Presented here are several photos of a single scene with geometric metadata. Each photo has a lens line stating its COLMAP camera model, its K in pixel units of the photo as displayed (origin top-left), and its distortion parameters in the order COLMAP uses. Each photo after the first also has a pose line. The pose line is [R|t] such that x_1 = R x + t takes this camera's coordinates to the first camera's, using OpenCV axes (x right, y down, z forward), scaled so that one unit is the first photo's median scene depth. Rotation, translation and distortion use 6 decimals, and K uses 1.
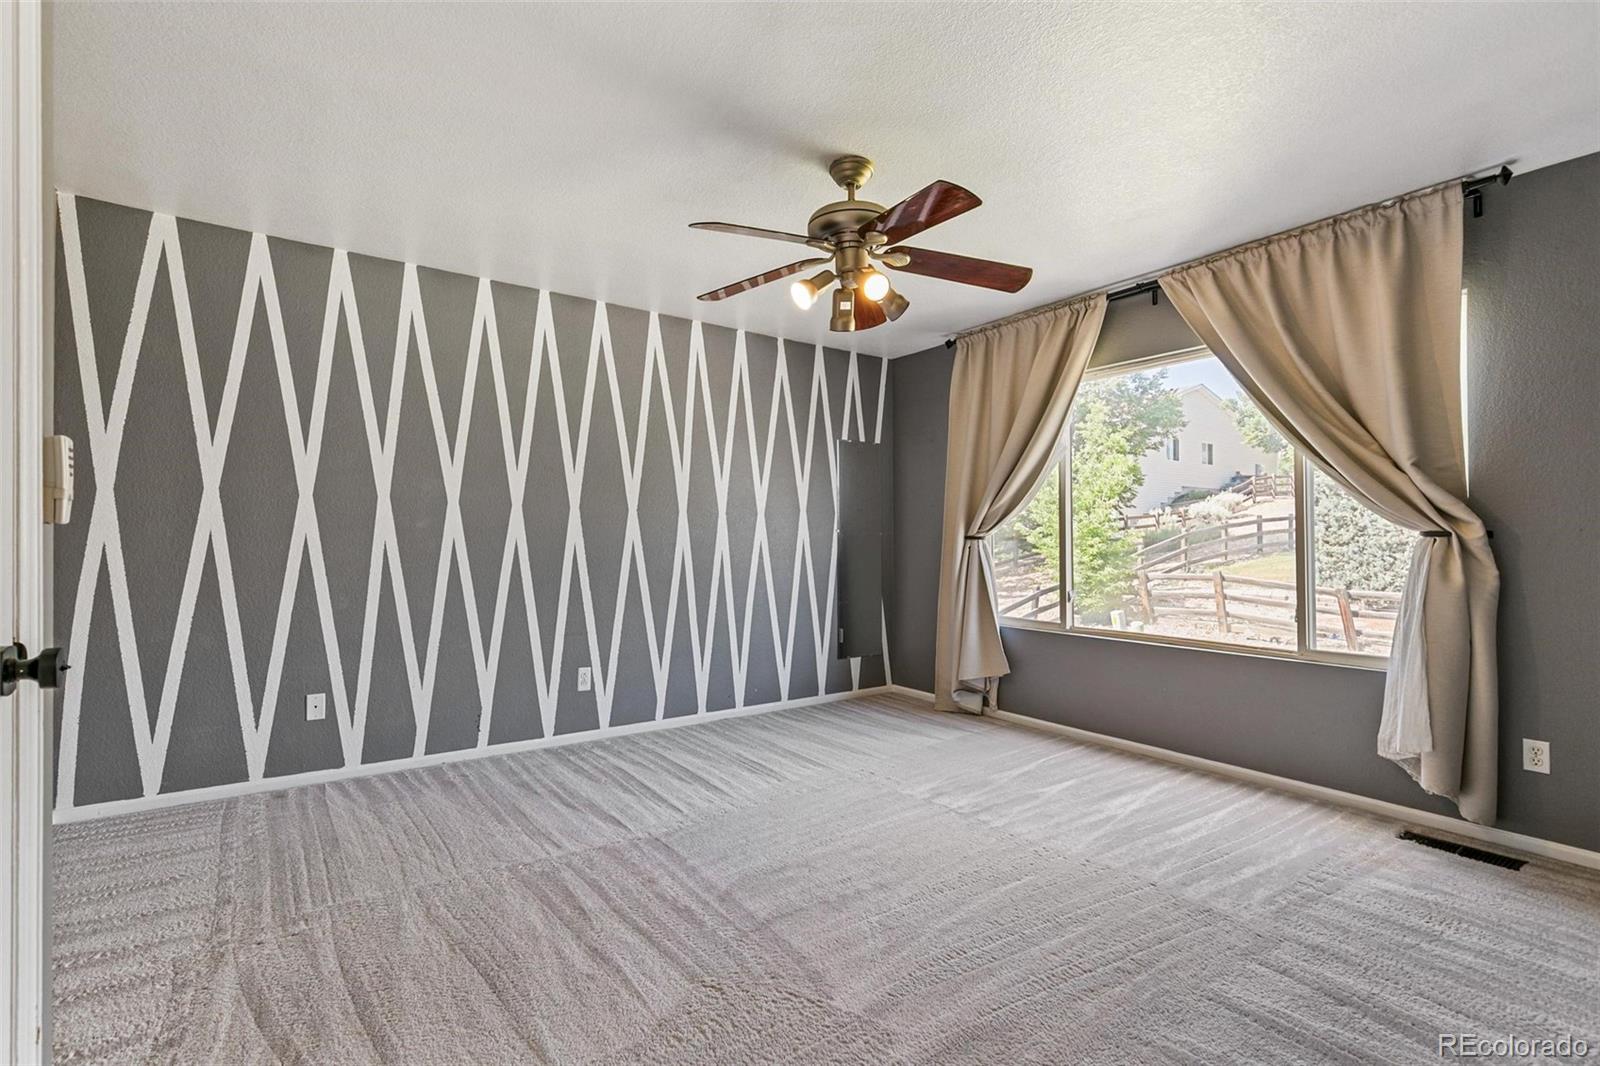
lens RADIAL K [[710.7, 0, 801.9], [0, 710.7, 541.7], [0, 0, 1]] dist [0.000347, -0.000061]
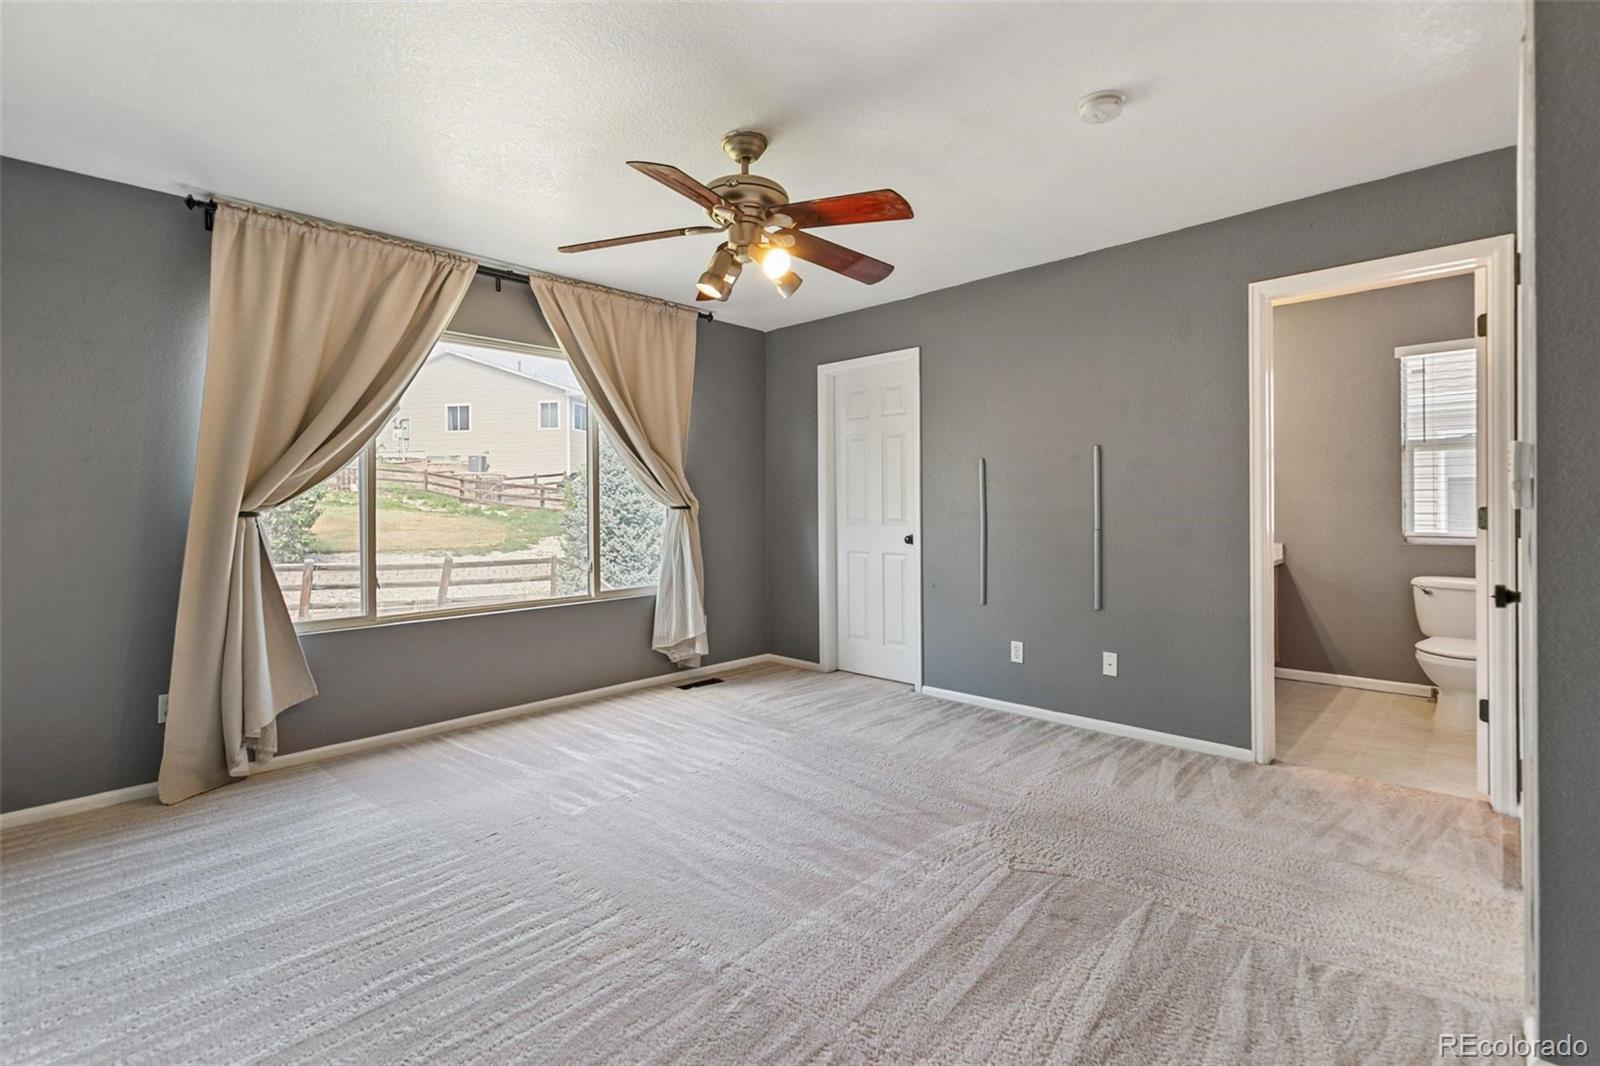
lens RADIAL K [[722.7, 0, 789.5], [0, 722.7, 507.4], [0, 0, 1]] dist [0.000472, -0.000111]
pose [[-0.157673, -0.003372, 0.987486, -0.689129], [0.011670, 0.999918, 0.005278, -0.013361], [-0.987422, 0.012356, -0.157621, 0.808909]]
